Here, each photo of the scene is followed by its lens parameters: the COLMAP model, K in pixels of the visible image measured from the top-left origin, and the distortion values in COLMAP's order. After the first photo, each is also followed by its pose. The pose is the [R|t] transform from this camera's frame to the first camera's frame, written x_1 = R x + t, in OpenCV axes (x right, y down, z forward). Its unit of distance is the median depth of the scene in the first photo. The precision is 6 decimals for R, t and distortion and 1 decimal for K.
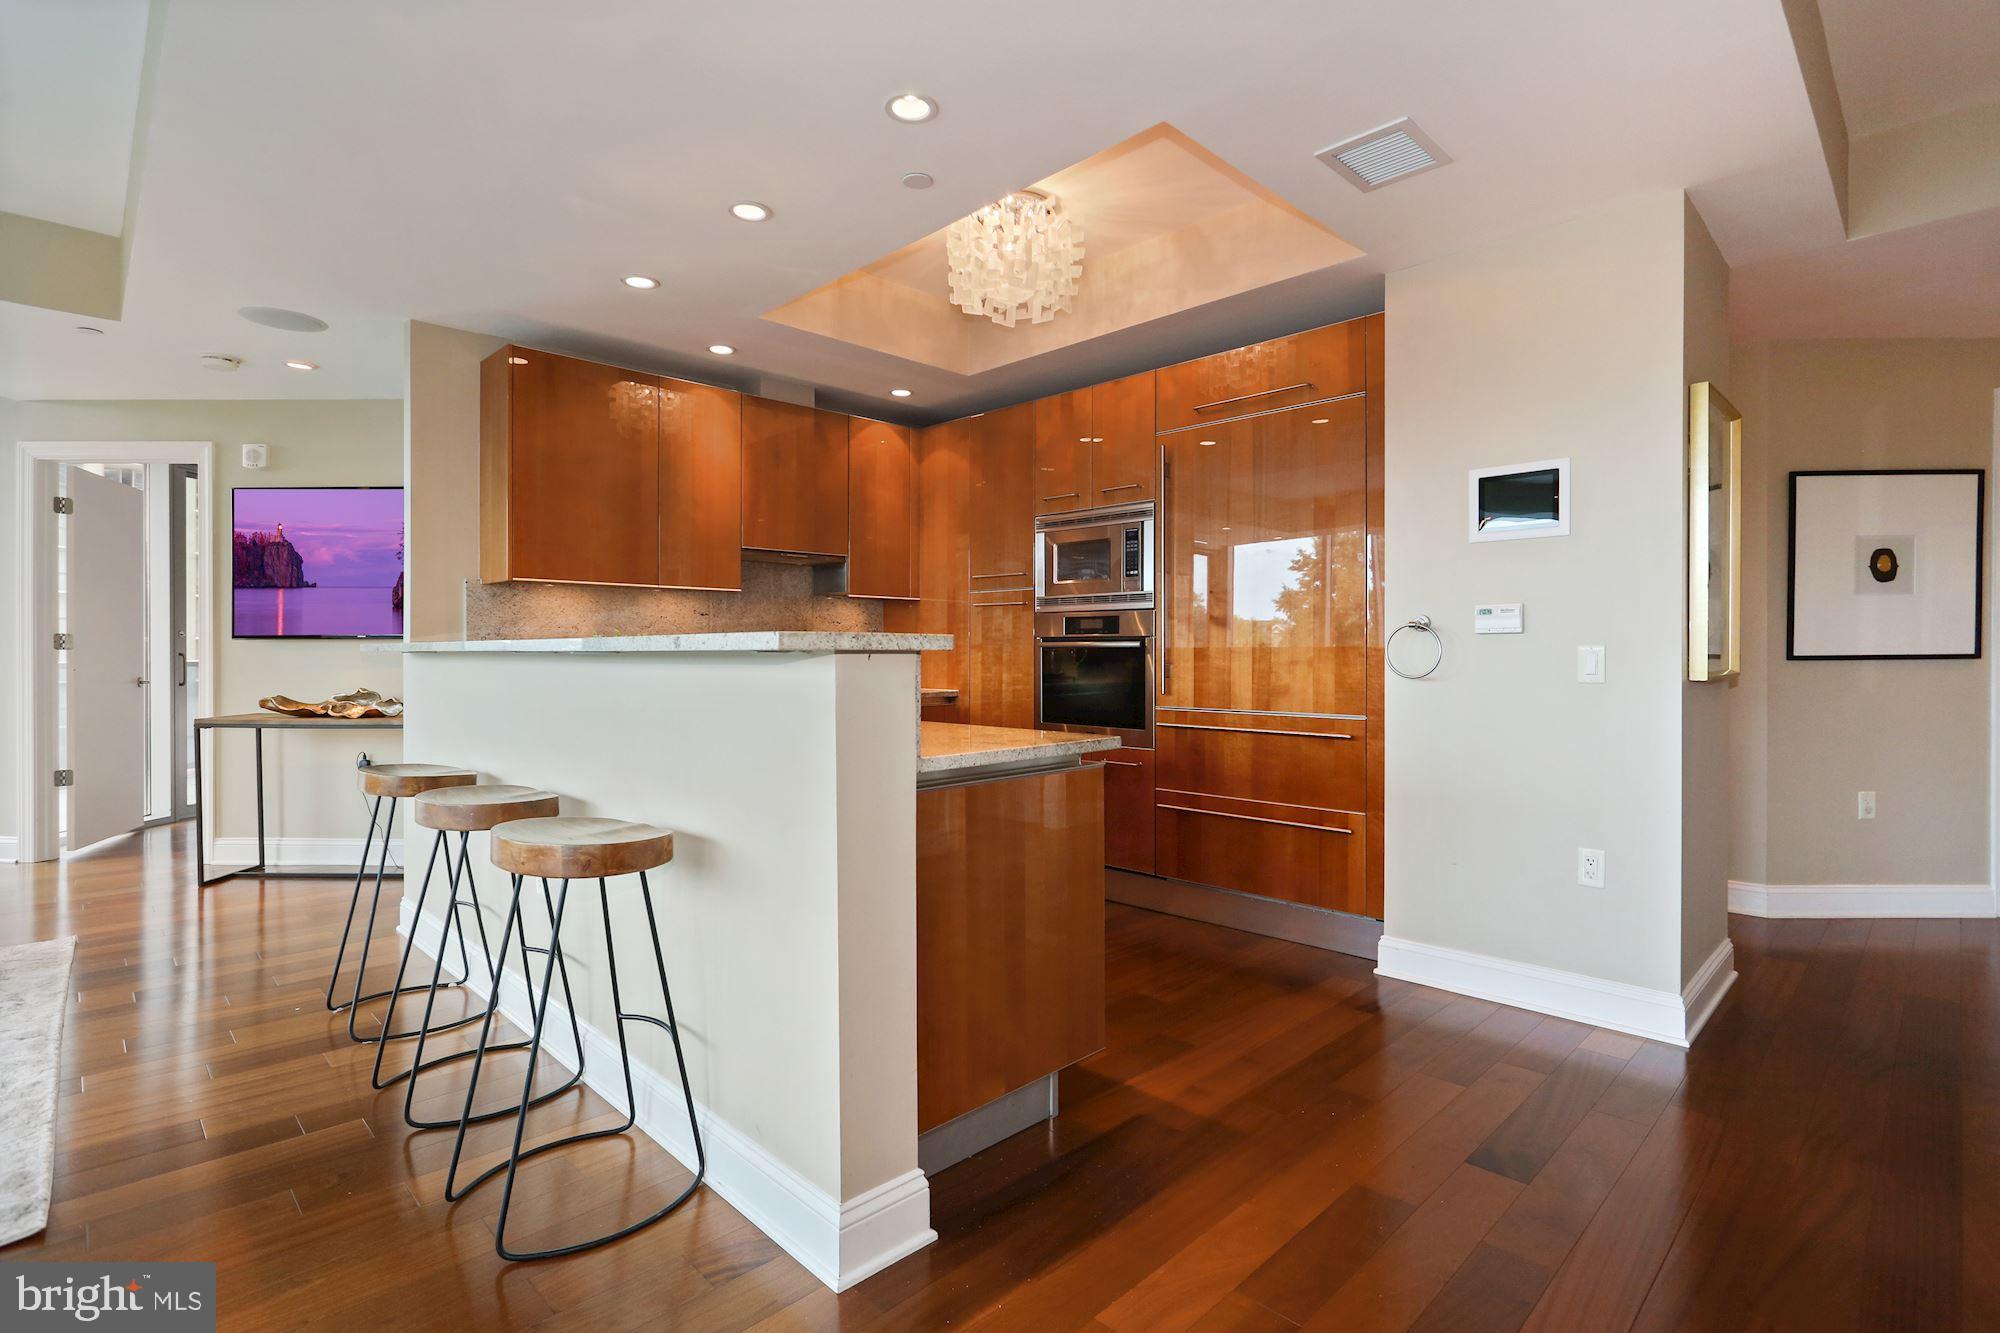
lens RADIAL K [[972.0, 0, 1004.3], [0, 972.0, 656.9], [0, 0, 1]] dist [-0.021393, -0.000044]
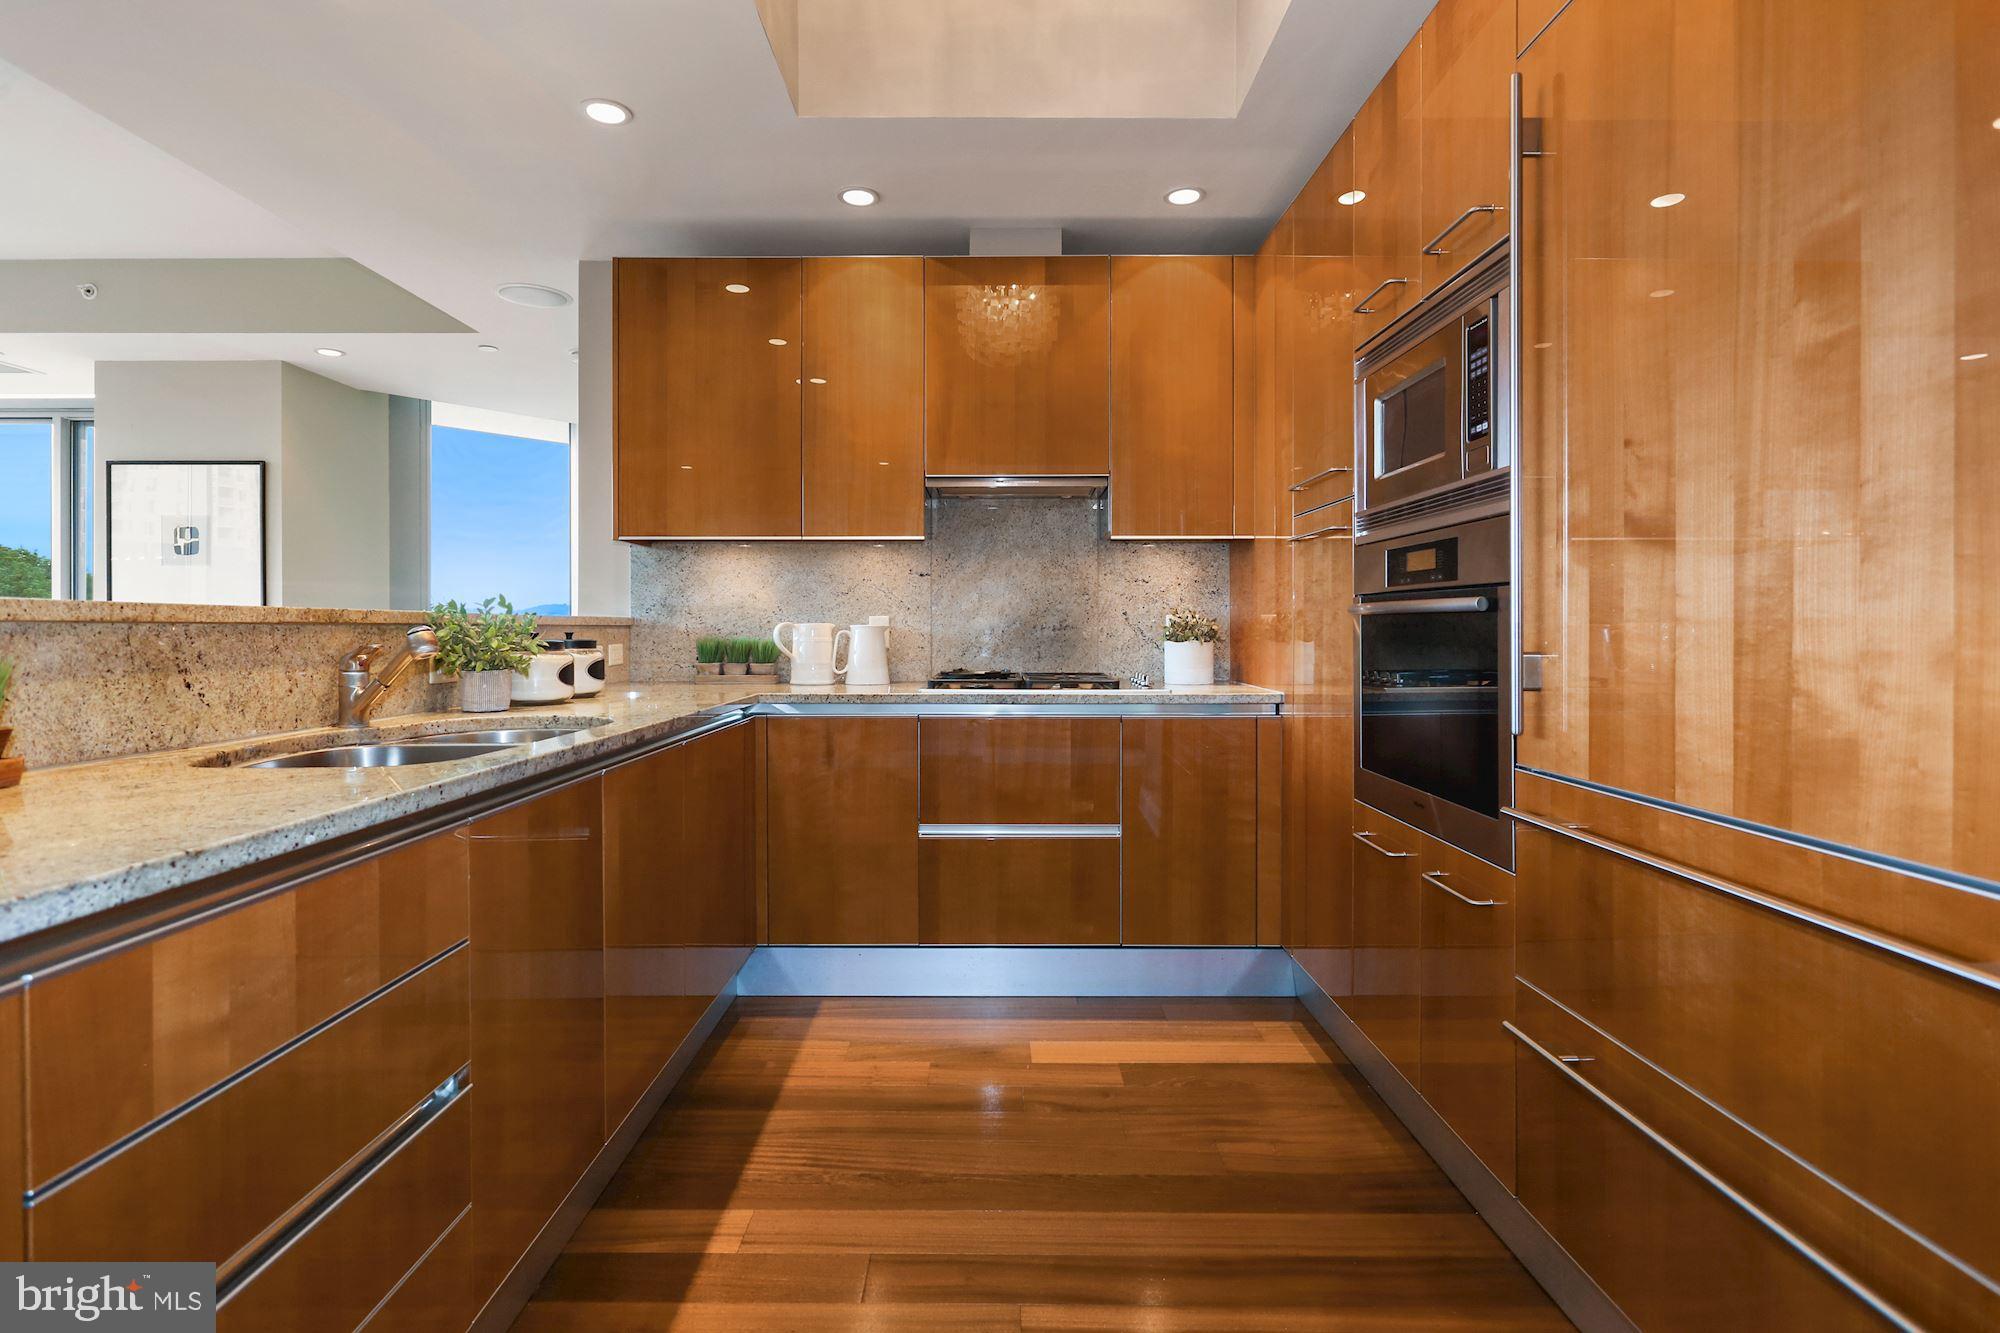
lens RADIAL K [[1004.9, 0, 961.5], [0, 1004.9, 609.8], [0, 0, 1]] dist [-0.046249, 0.034127]
pose [[0.705646, -0.014364, -0.708419, 0.275775], [-0.003299, 0.999717, -0.023556, 0.000013], [0.708557, 0.018960, 0.705399, 0.559648]]
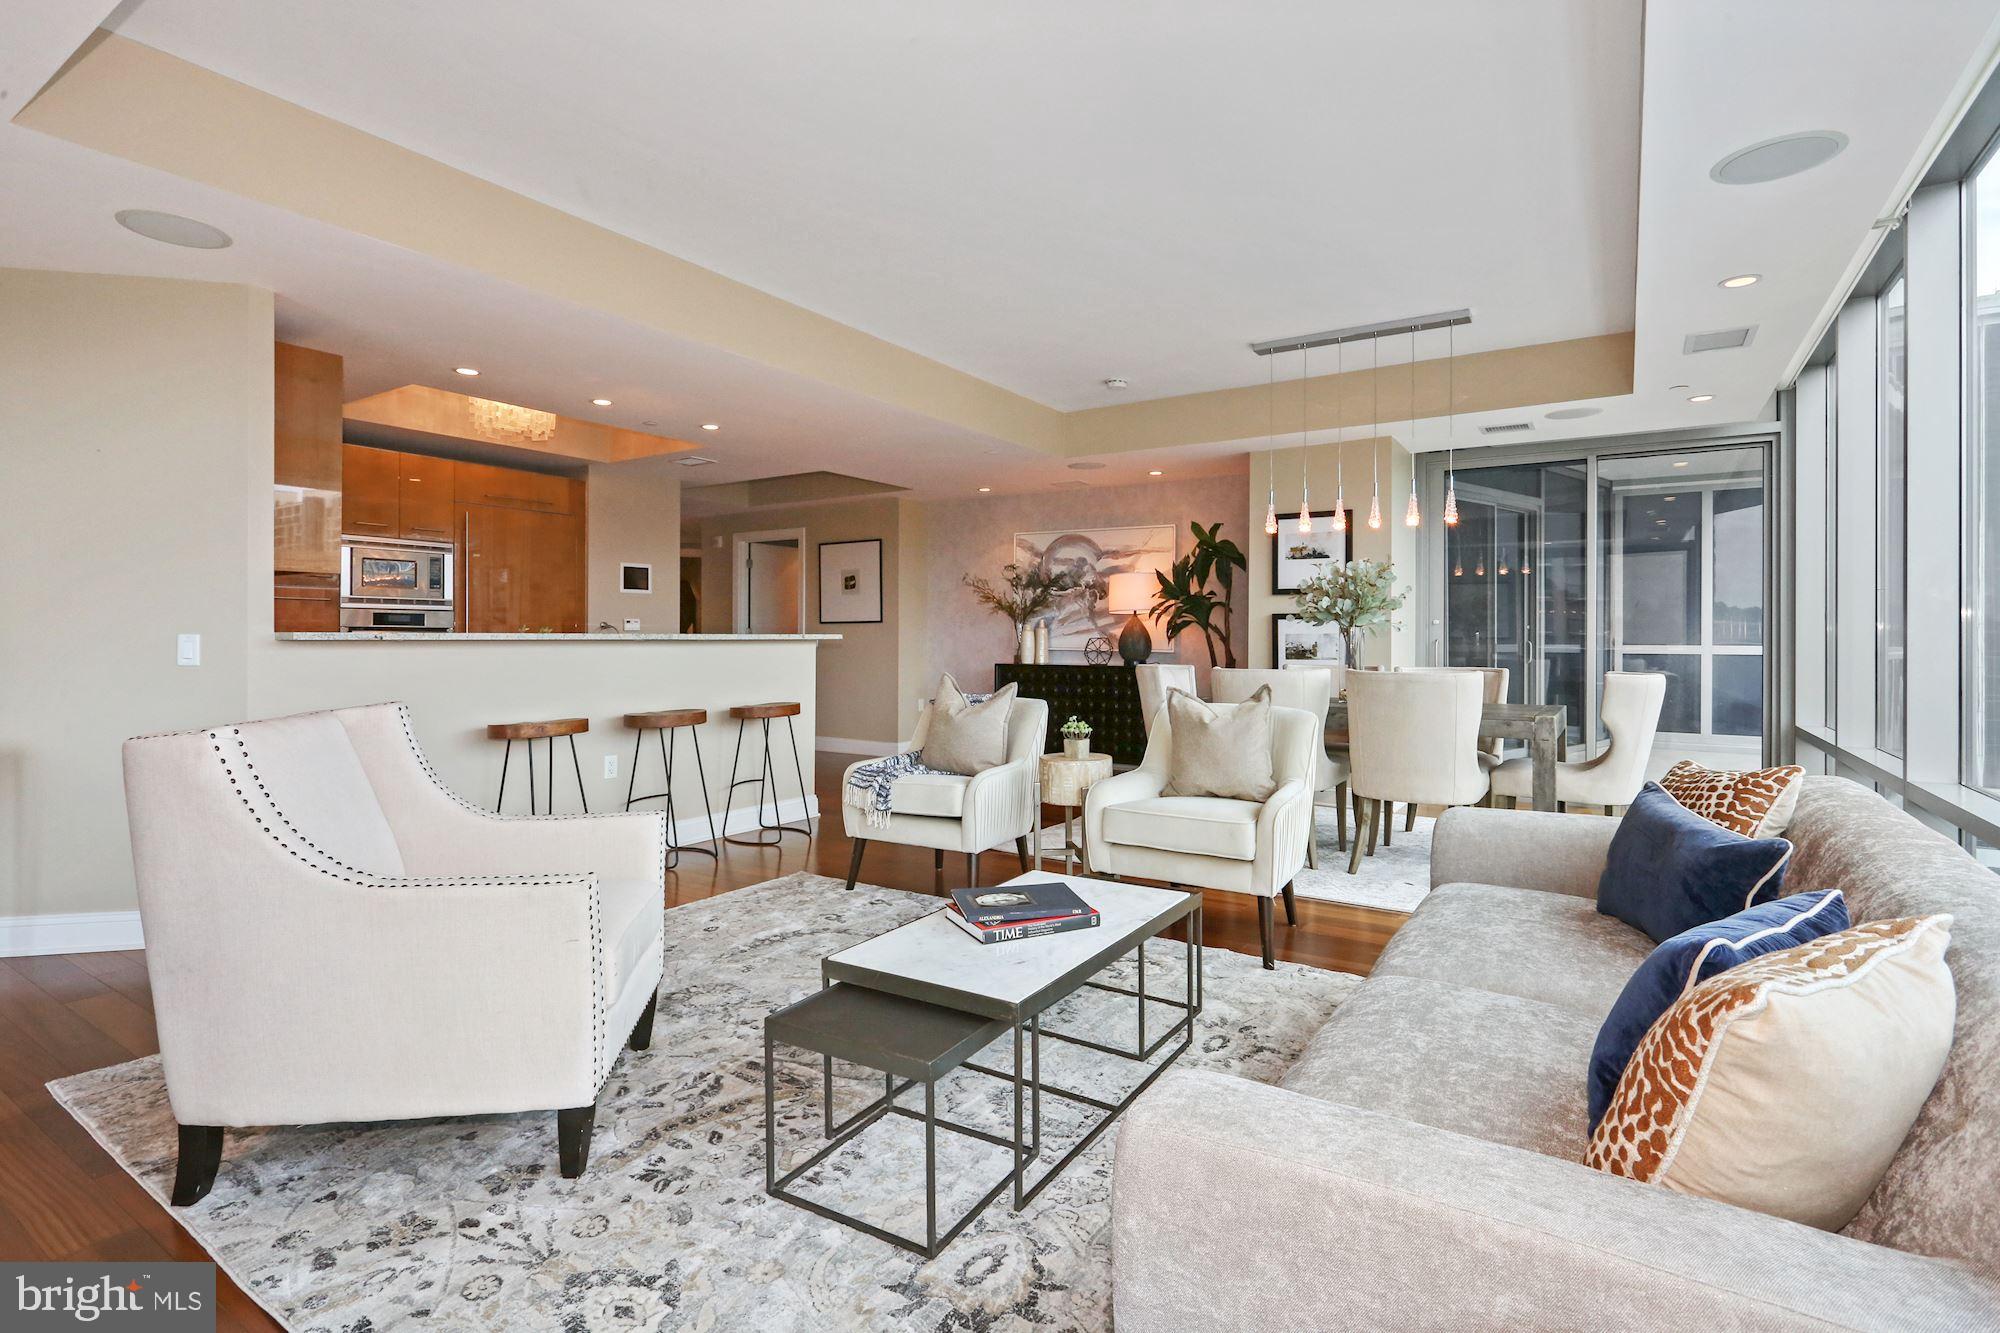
lens RADIAL K [[972.0, 0, 1004.3], [0, 972.0, 656.9], [0, 0, 1]] dist [-0.021393, -0.000044]
pose [[-0.234307, -0.010661, 0.972104, -1.592722], [0.007910, 0.999886, 0.012872, 0.012598], [-0.972130, 0.010705, -0.234196, 0.489954]]
